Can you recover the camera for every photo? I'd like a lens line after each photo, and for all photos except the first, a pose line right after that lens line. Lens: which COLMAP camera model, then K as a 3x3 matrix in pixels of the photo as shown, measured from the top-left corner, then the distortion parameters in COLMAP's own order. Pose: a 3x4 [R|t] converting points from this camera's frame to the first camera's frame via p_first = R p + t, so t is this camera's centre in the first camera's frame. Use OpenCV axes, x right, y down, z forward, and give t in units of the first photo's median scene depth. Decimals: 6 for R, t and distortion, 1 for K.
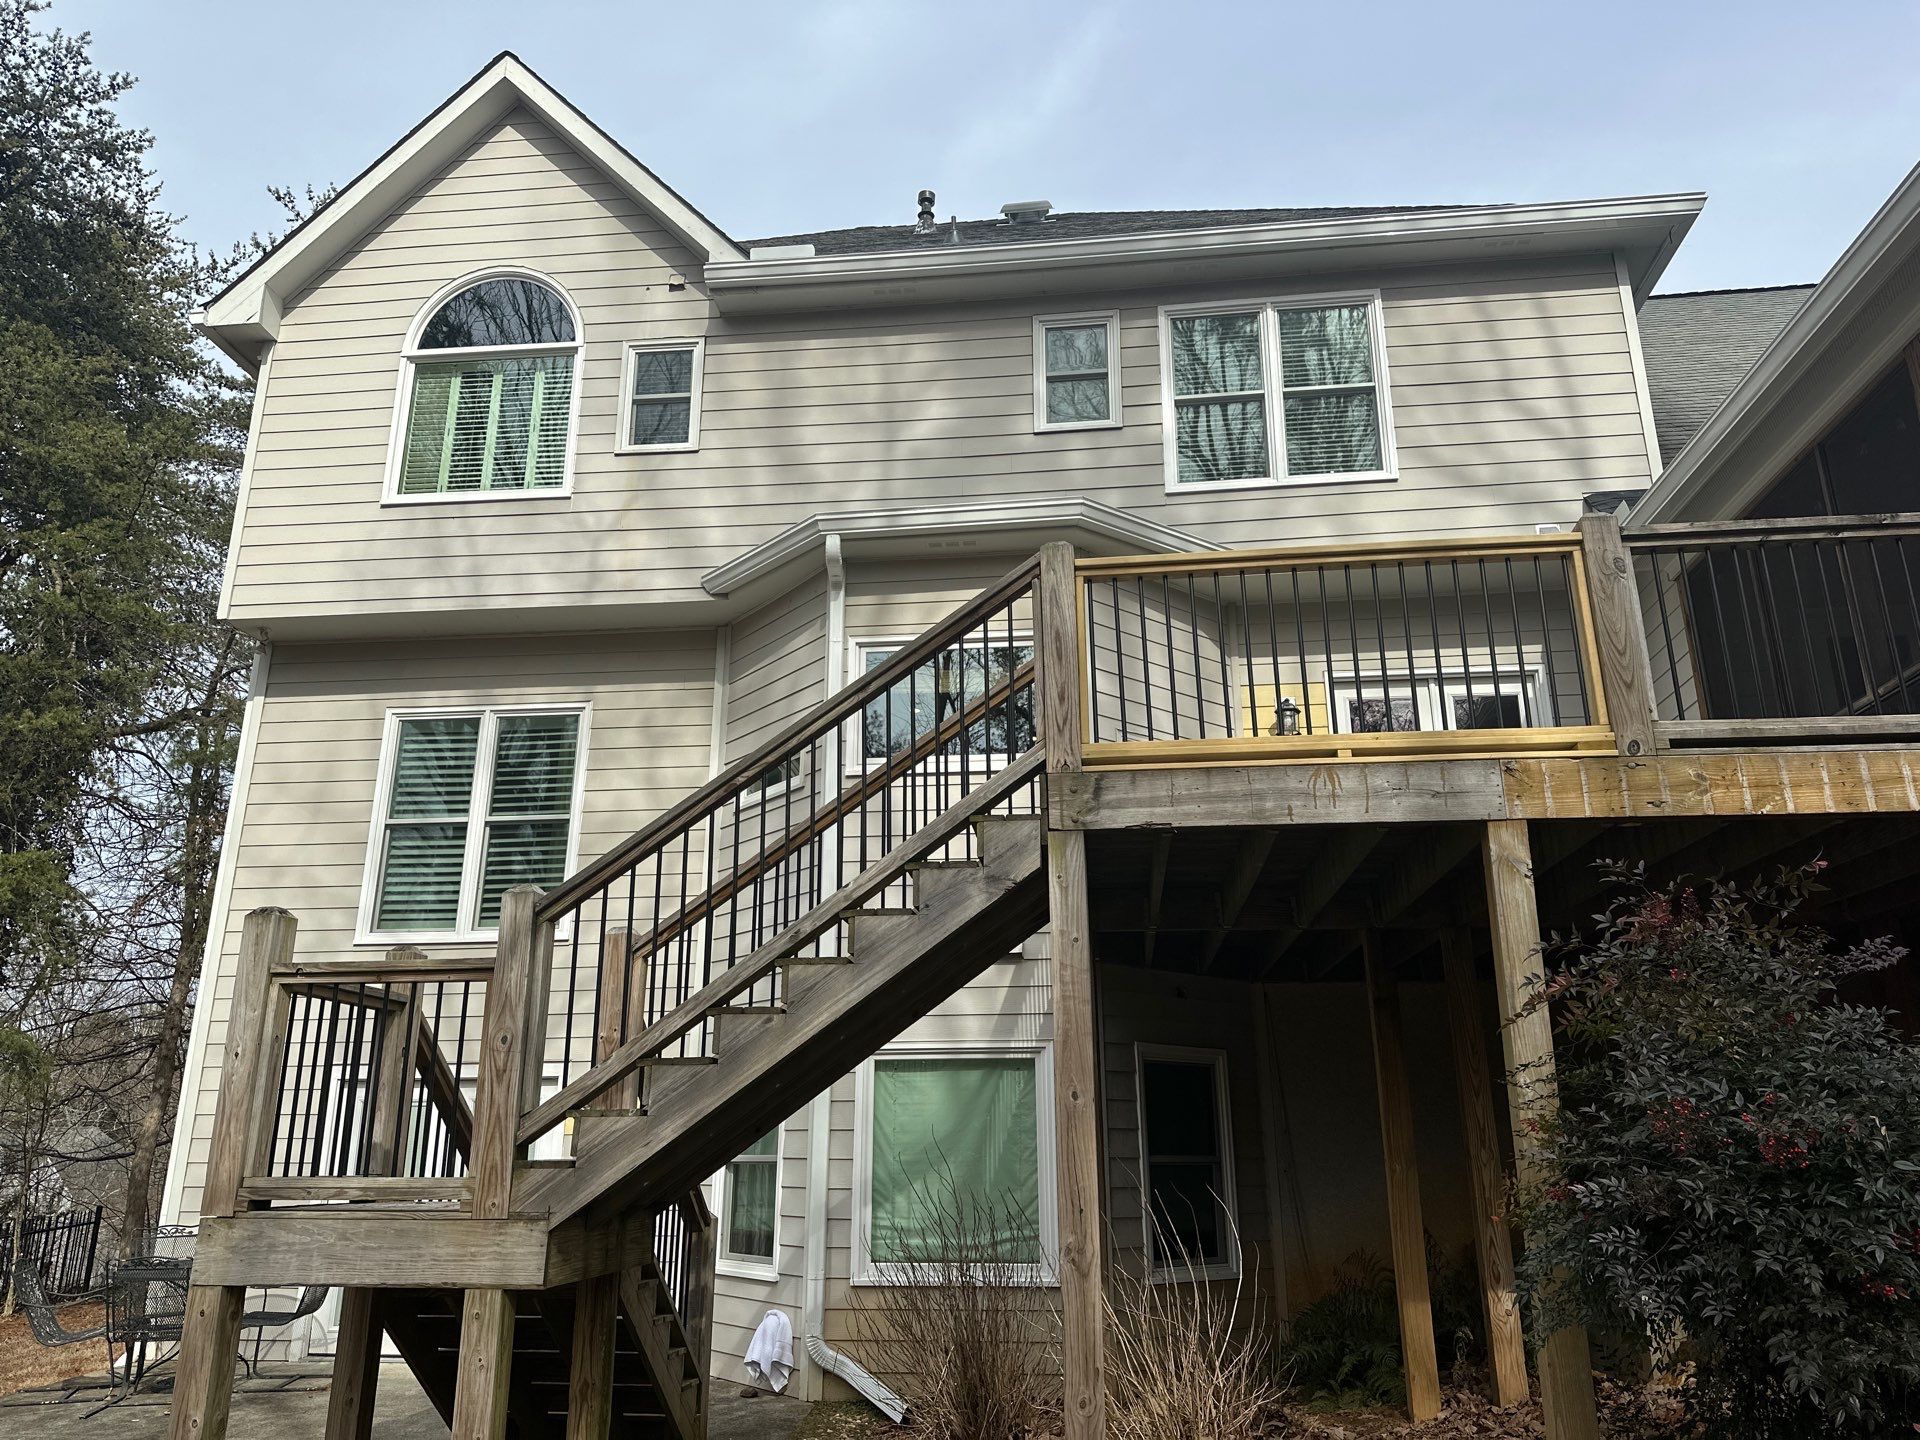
lens RADIAL K [[1353.7, 0, 950.6], [0, 1353.7, 719.0], [0, 0, 1]] dist [0.045245, -0.059500]
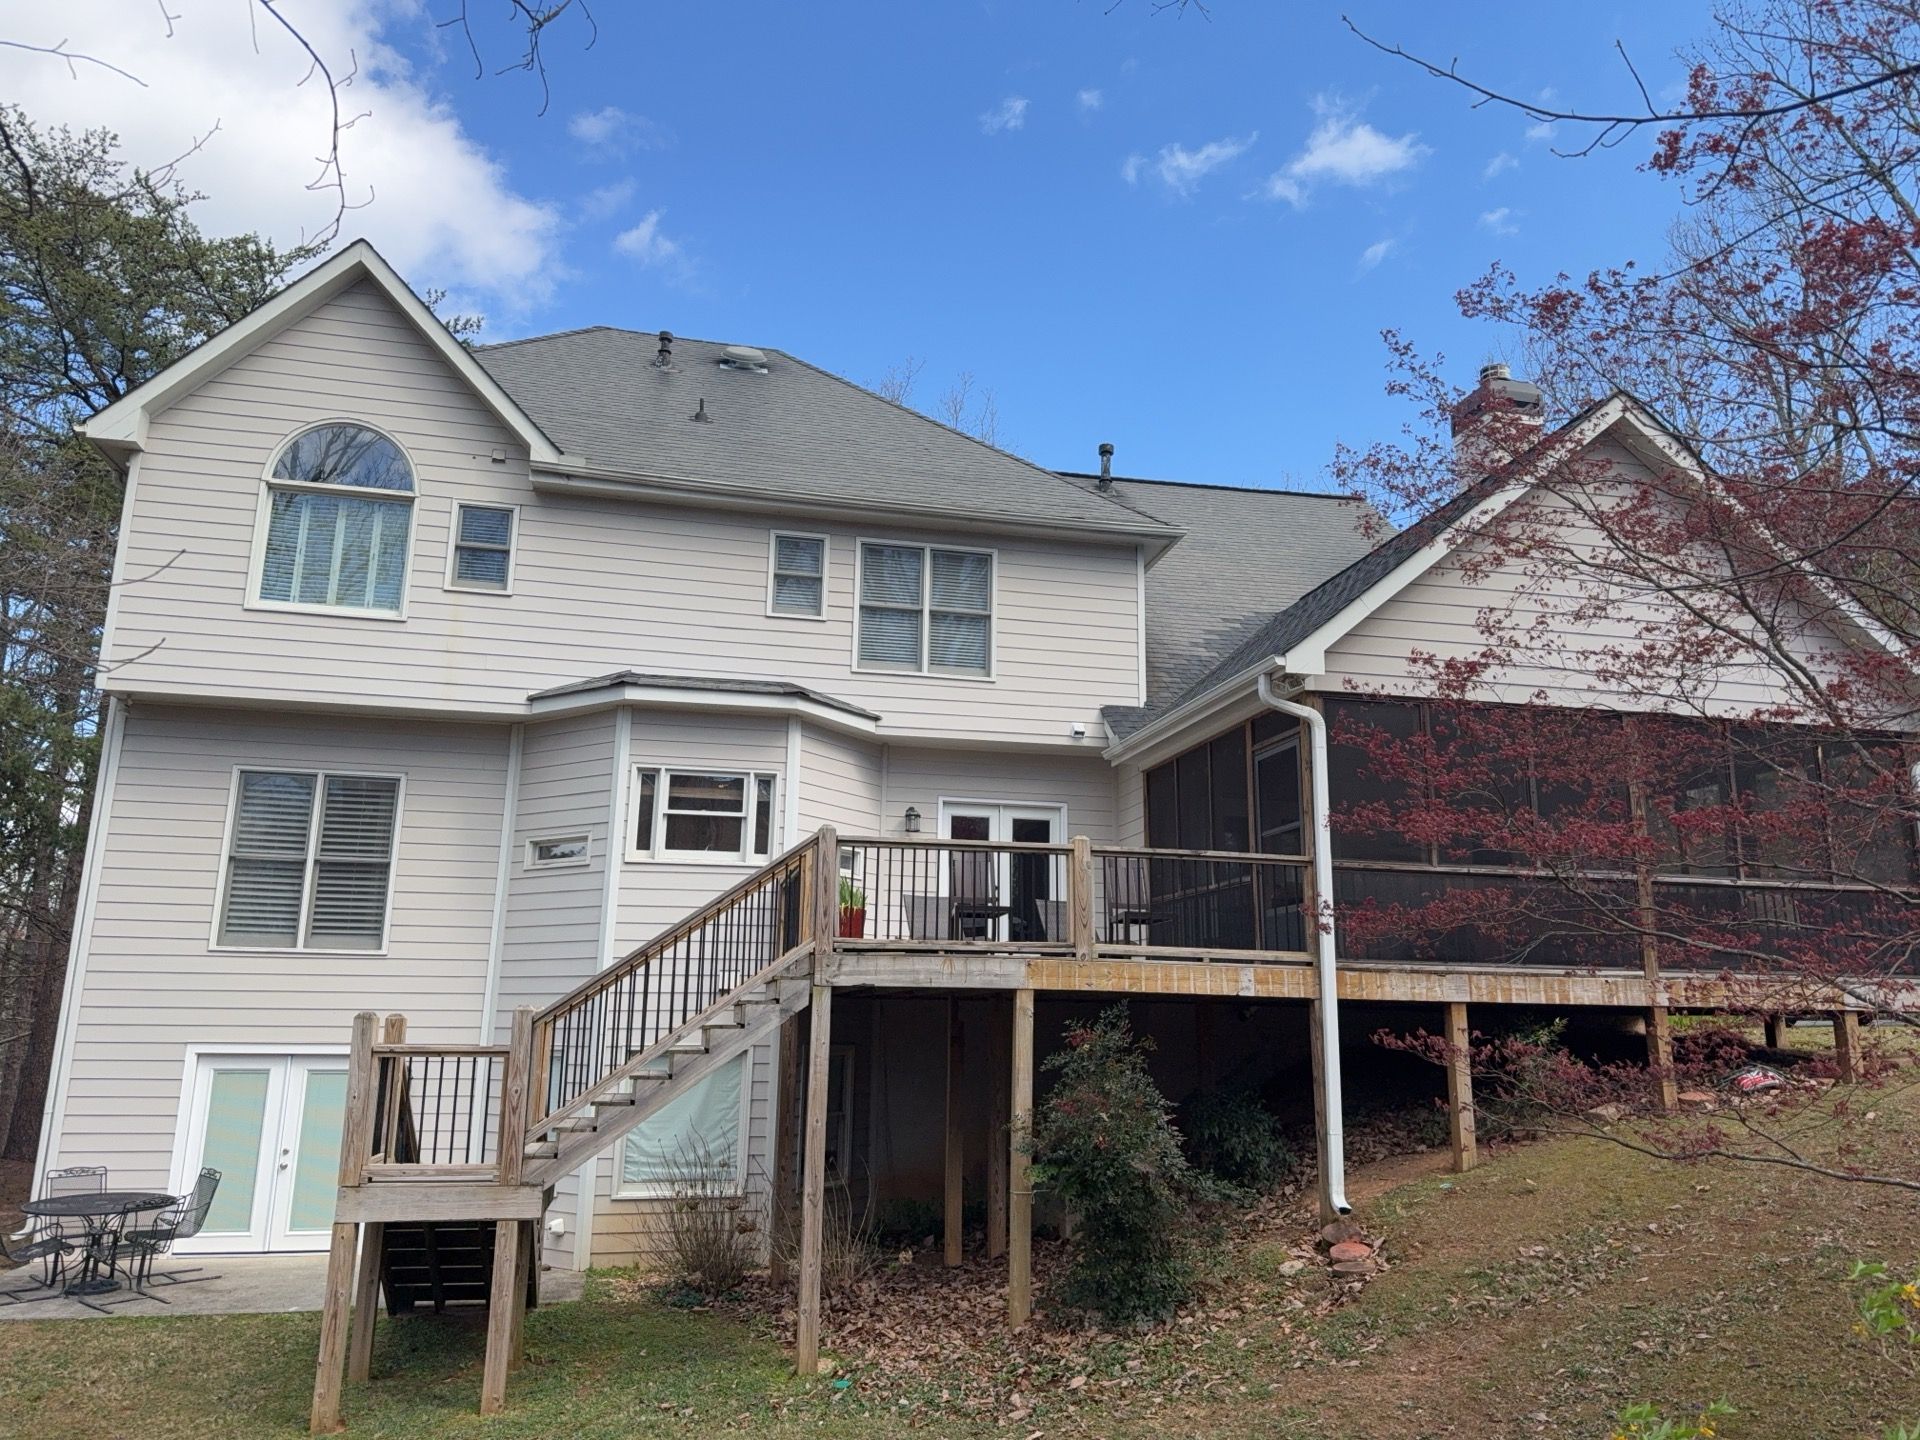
lens RADIAL K [[1353.7, 0, 971.9], [0, 1353.7, 707.0], [0, 0, 1]] dist [0.045245, -0.059500]
pose [[0.943460, 0.079562, 0.321795, -0.204864], [-0.108681, 0.991353, 0.073531, -0.265820], [-0.313163, -0.104347, 0.943950, -0.489990]]
